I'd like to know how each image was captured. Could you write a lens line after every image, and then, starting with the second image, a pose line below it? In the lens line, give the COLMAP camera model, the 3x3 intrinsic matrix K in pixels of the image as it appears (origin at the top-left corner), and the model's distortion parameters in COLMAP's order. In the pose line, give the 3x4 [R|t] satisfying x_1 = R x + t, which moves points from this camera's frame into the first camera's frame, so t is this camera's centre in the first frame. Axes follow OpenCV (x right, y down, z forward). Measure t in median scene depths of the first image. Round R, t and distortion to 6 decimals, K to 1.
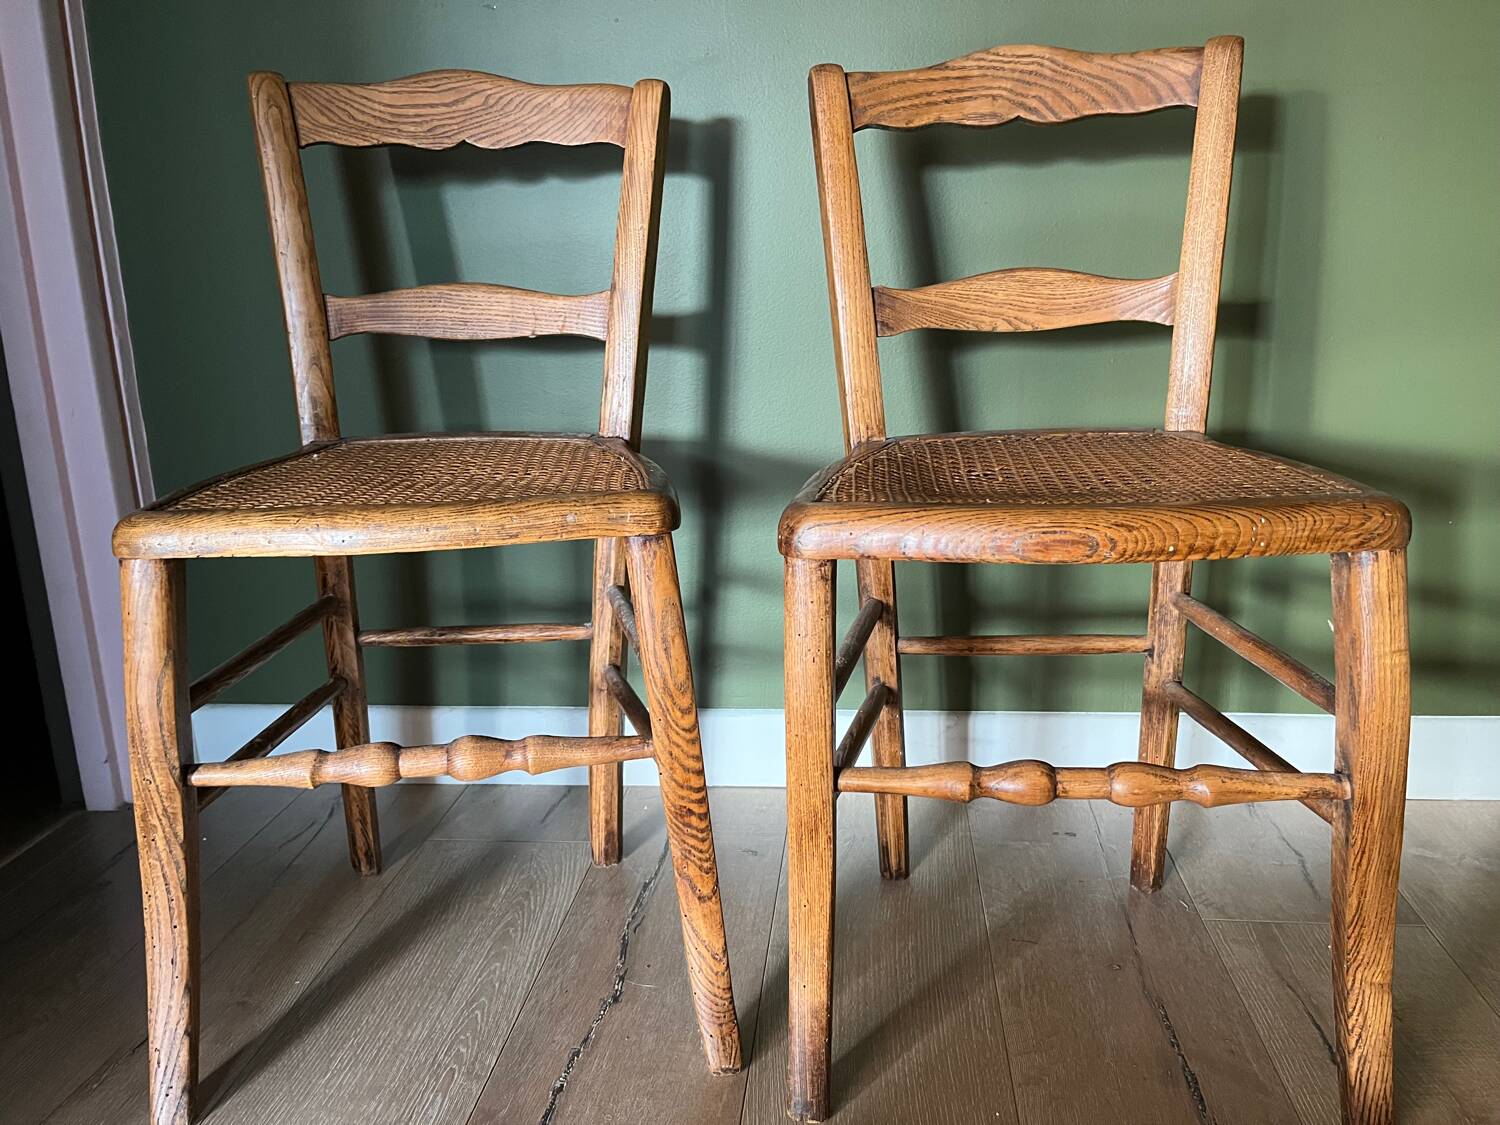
lens RADIAL K [[1155.0, 0, 748.0], [0, 1155.0, 556.7], [0, 0, 1]] dist [0.021363, -0.008334]
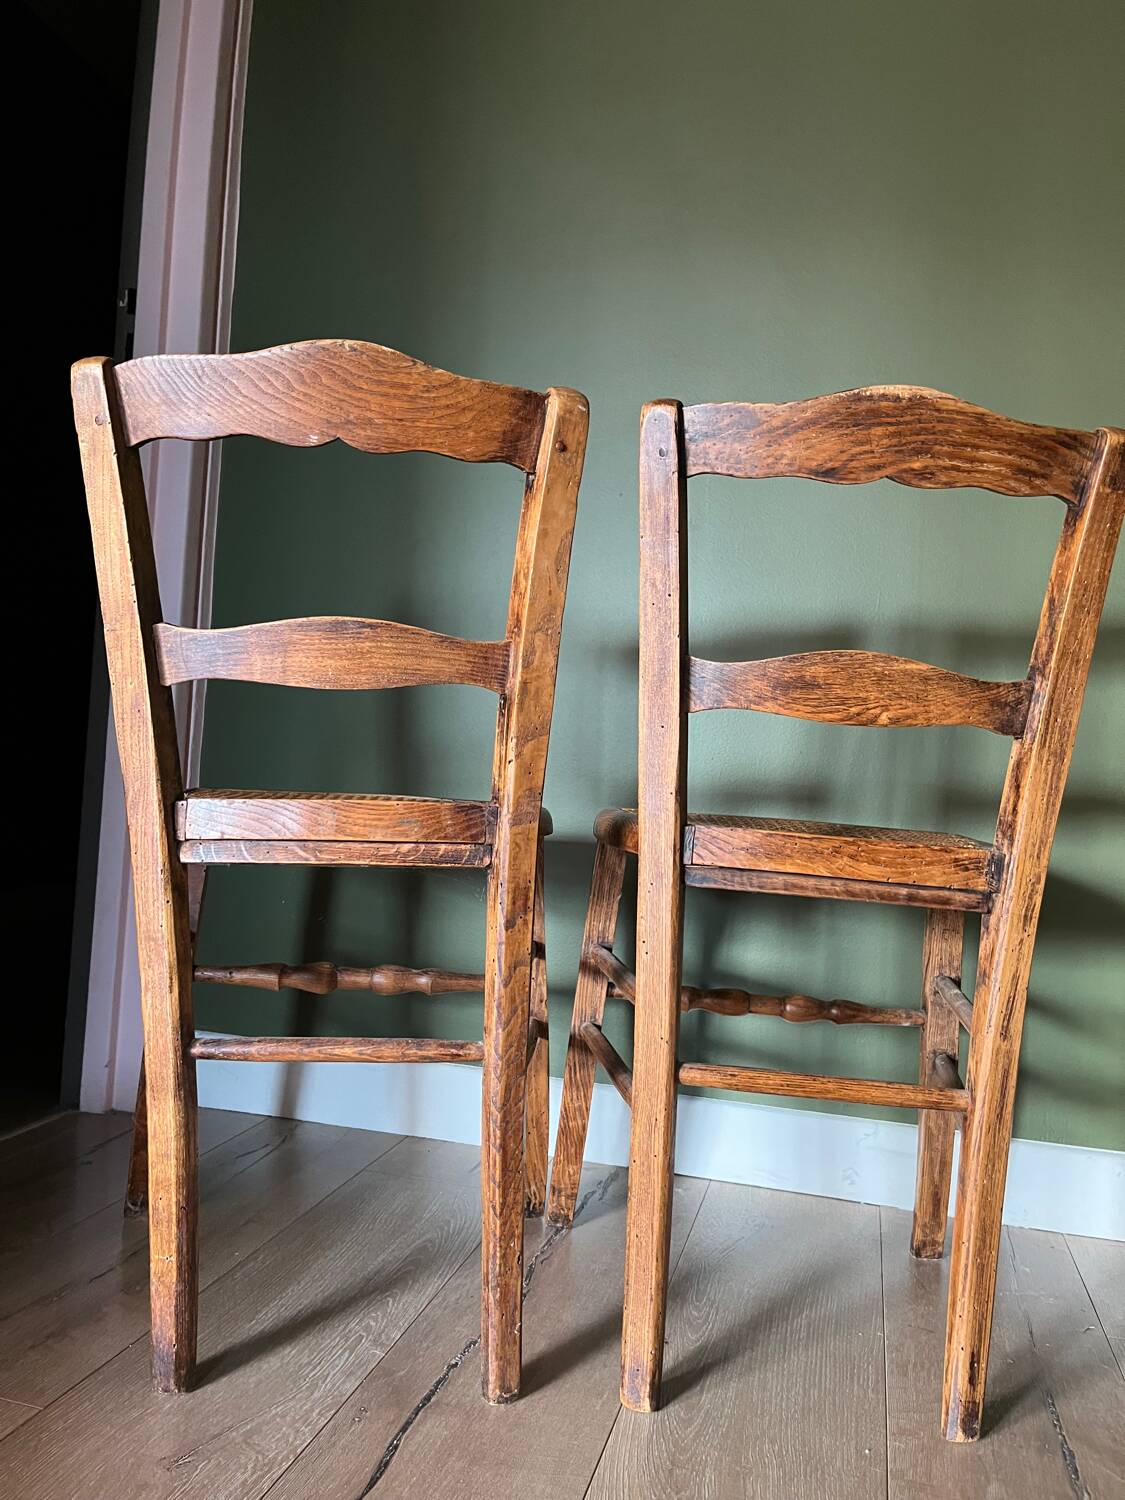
lens RADIAL K [[1150.2, 0, 555.4], [0, 1150.2, 746.2], [0, 0, 1]] dist [0.068493, -0.102318]
pose [[0.983721, 0.085115, -0.158267, 0.045000], [-0.124320, 0.958285, -0.257361, 0.152165], [0.129760, 0.272847, 0.953266, -0.150359]]
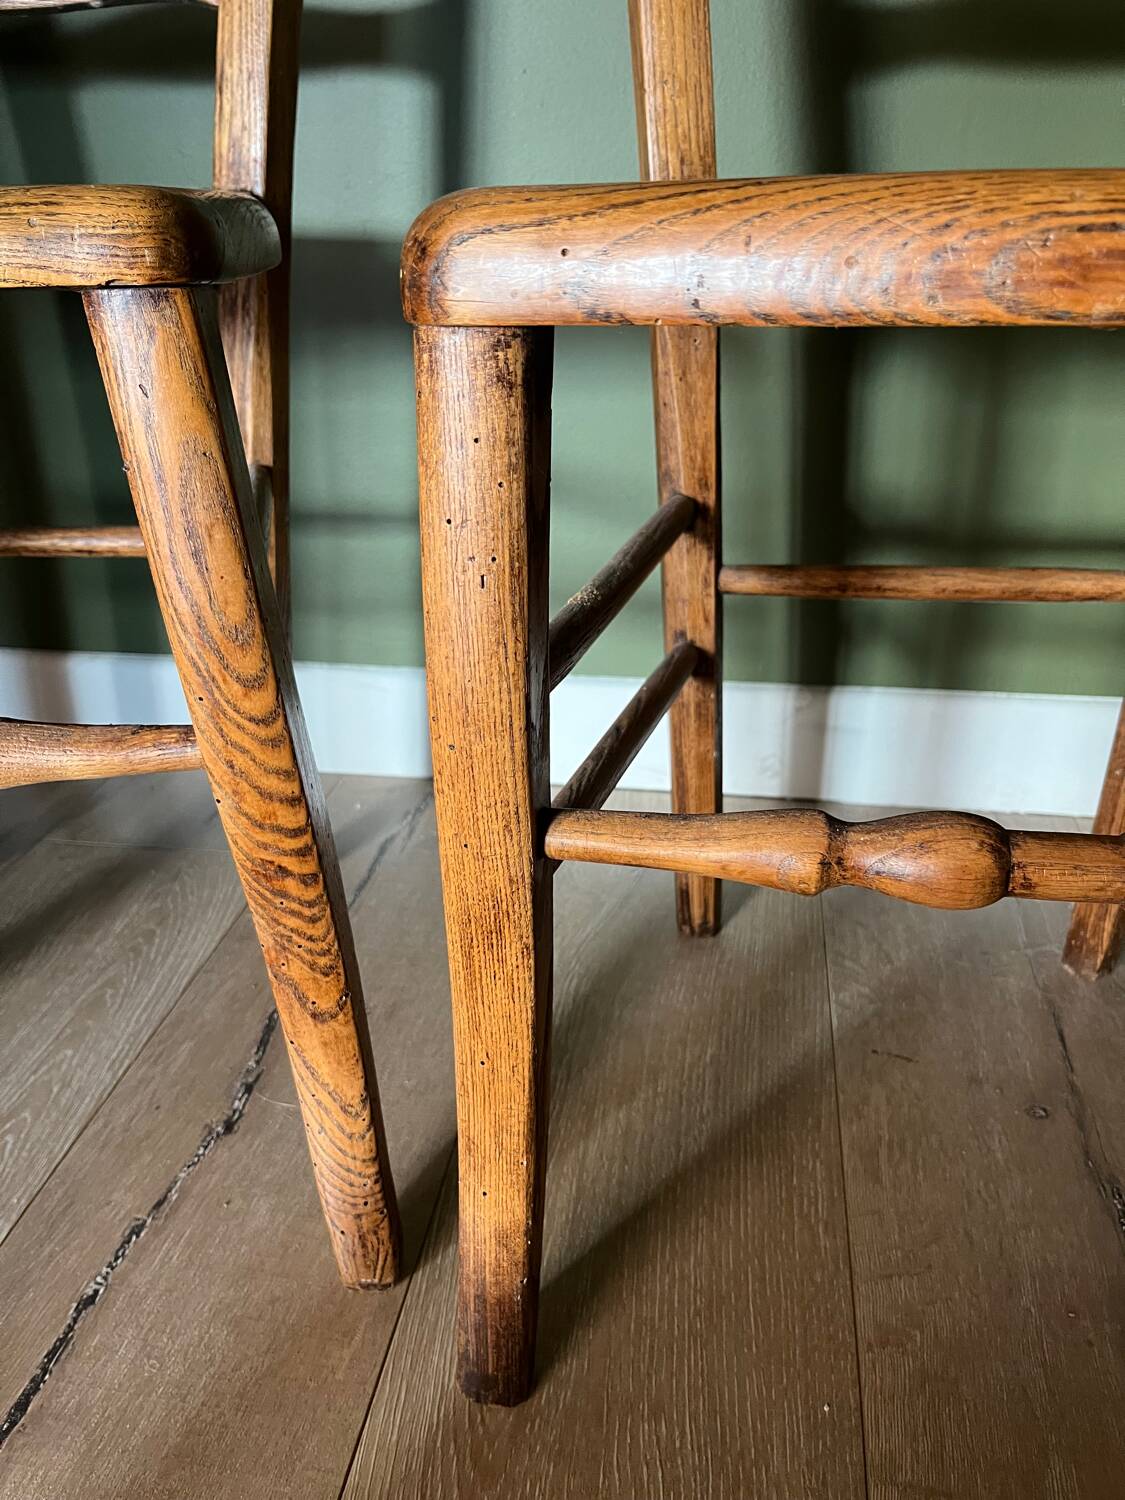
lens RADIAL K [[1155.3, 0, 557.3], [0, 1155.3, 759.5], [0, 0, 1]] dist [0.062253, -0.112491]
pose [[0.998453, 0.037114, -0.041392, 0.080227], [-0.027471, 0.976653, 0.213060, 0.046463], [0.048333, -0.211593, 0.976162, 0.423251]]
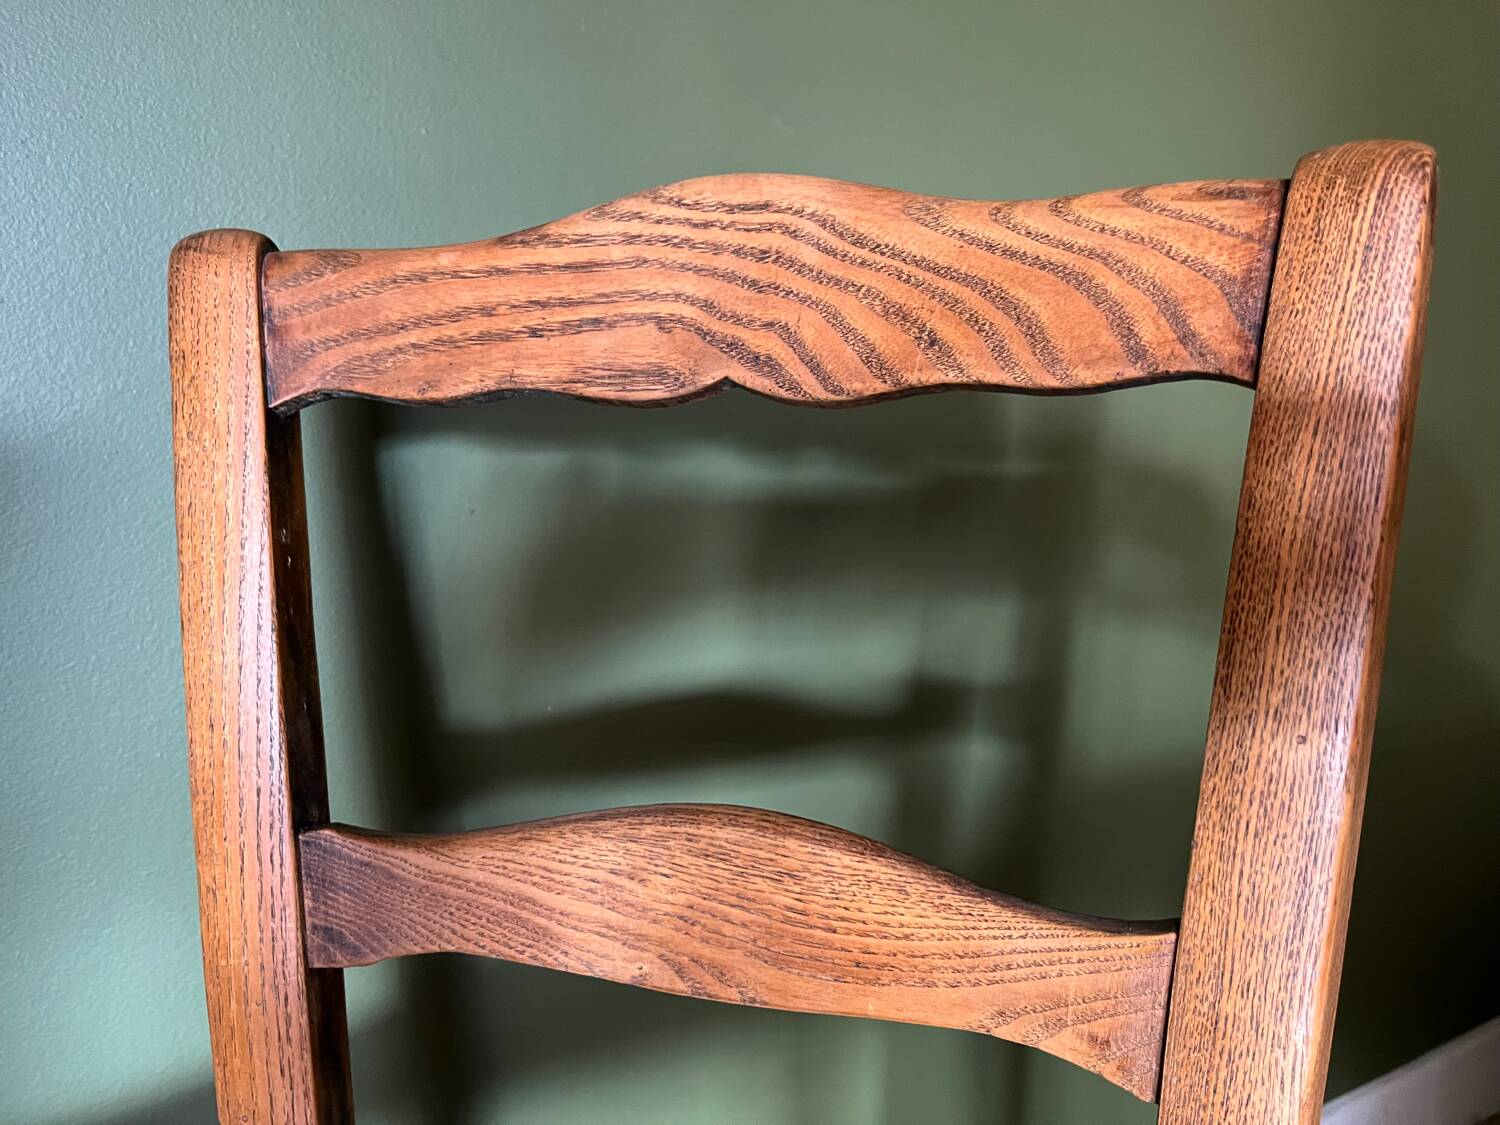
lens RADIAL K [[1182.6, 0, 751.7], [0, 1182.6, 577.1], [0, 0, 1]] dist [0.061316, -0.082232]
pose [[0.975770, 0.058668, -0.210788, 0.321052], [-0.072859, 0.995524, -0.060193, -0.304525], [0.206313, 0.074092, 0.975677, 0.672483]]
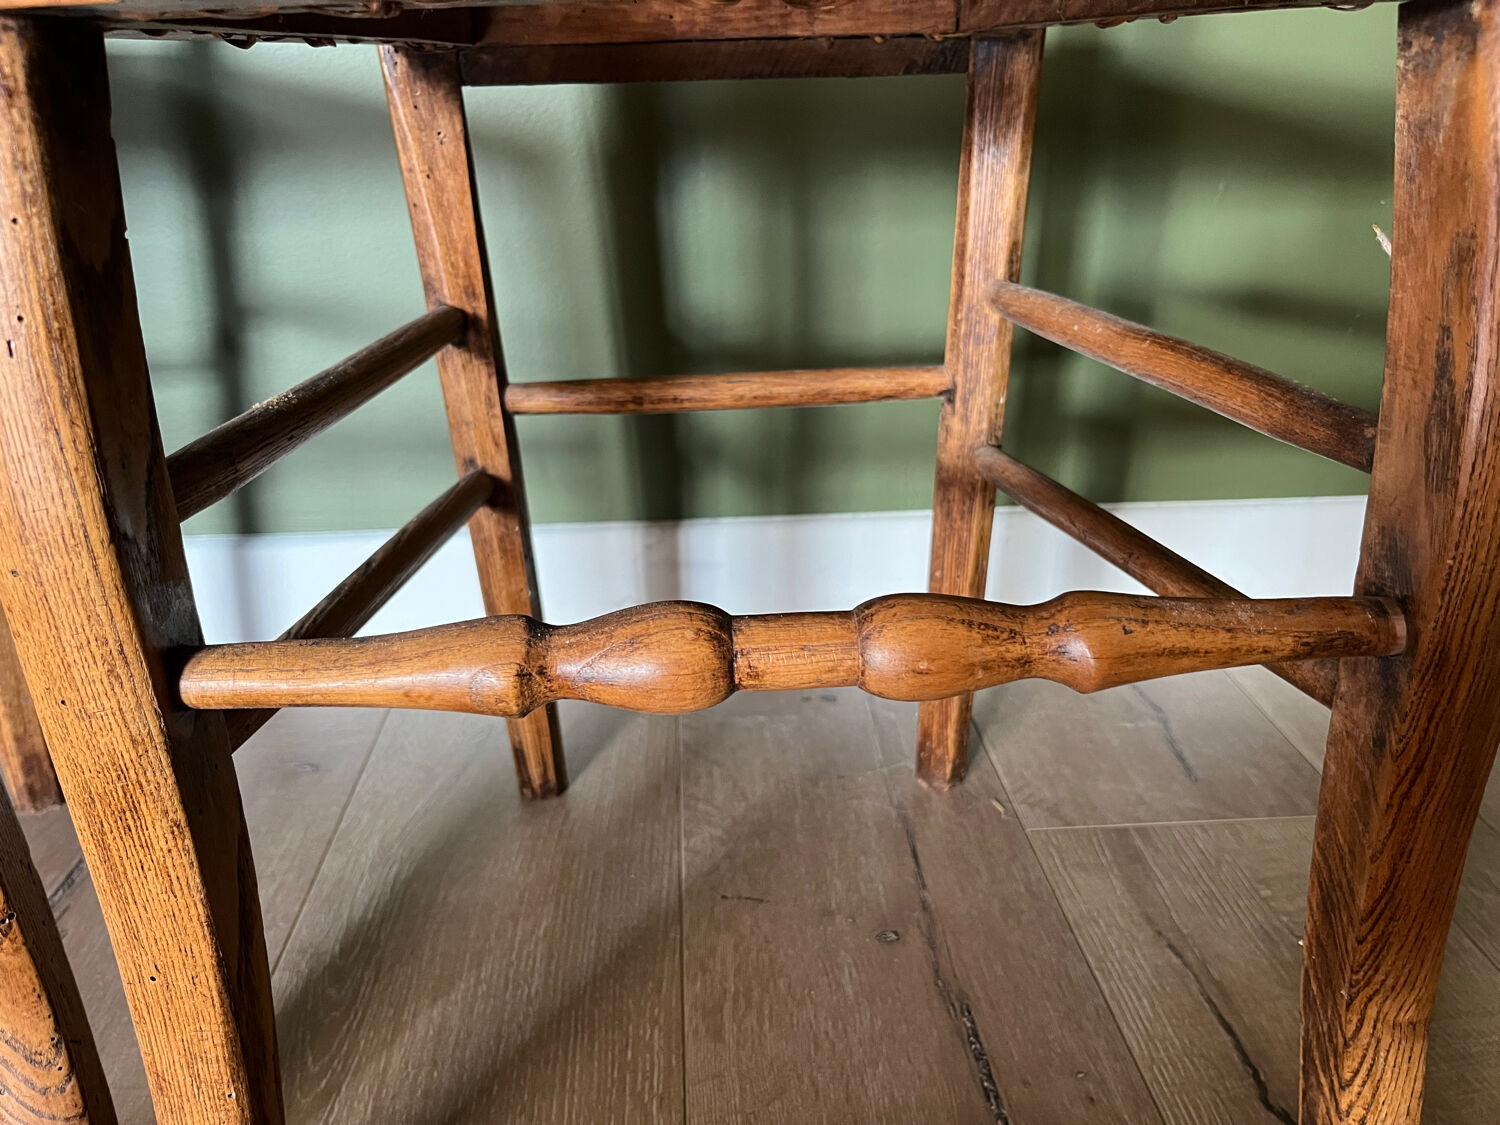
lens RADIAL K [[1155.3, 0, 747.8], [0, 1155.3, 574.3], [0, 0, 1]] dist [0.062253, -0.112491]
pose [[0.985129, -0.049160, 0.164636, 0.159185], [0.022469, 0.986826, 0.160220, 0.079575], [-0.170344, -0.154138, 0.973255, 0.472030]]
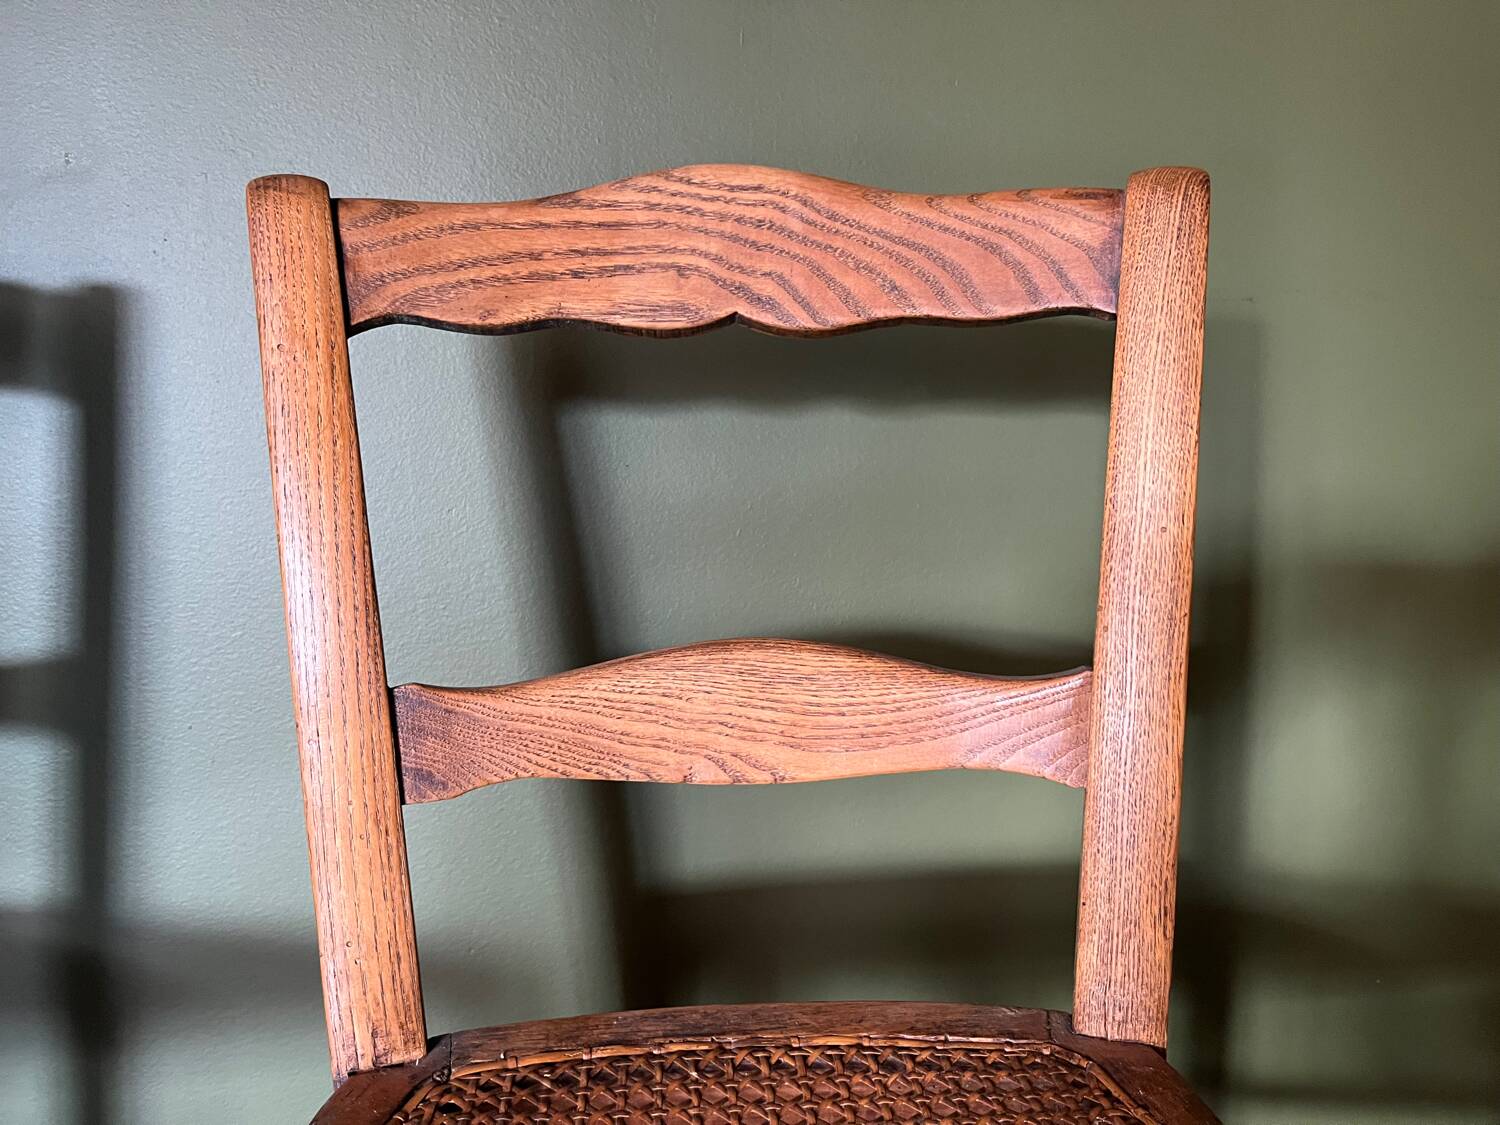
lens RADIAL K [[1150.2, 0, 748.7], [0, 1150.2, 559.7], [0, 0, 1]] dist [0.068493, -0.102318]
pose [[0.989054, 0.012769, 0.146998, 0.175207], [0.006759, 0.991282, -0.131584, -0.227133], [-0.147397, 0.131137, 0.980345, 0.574438]]
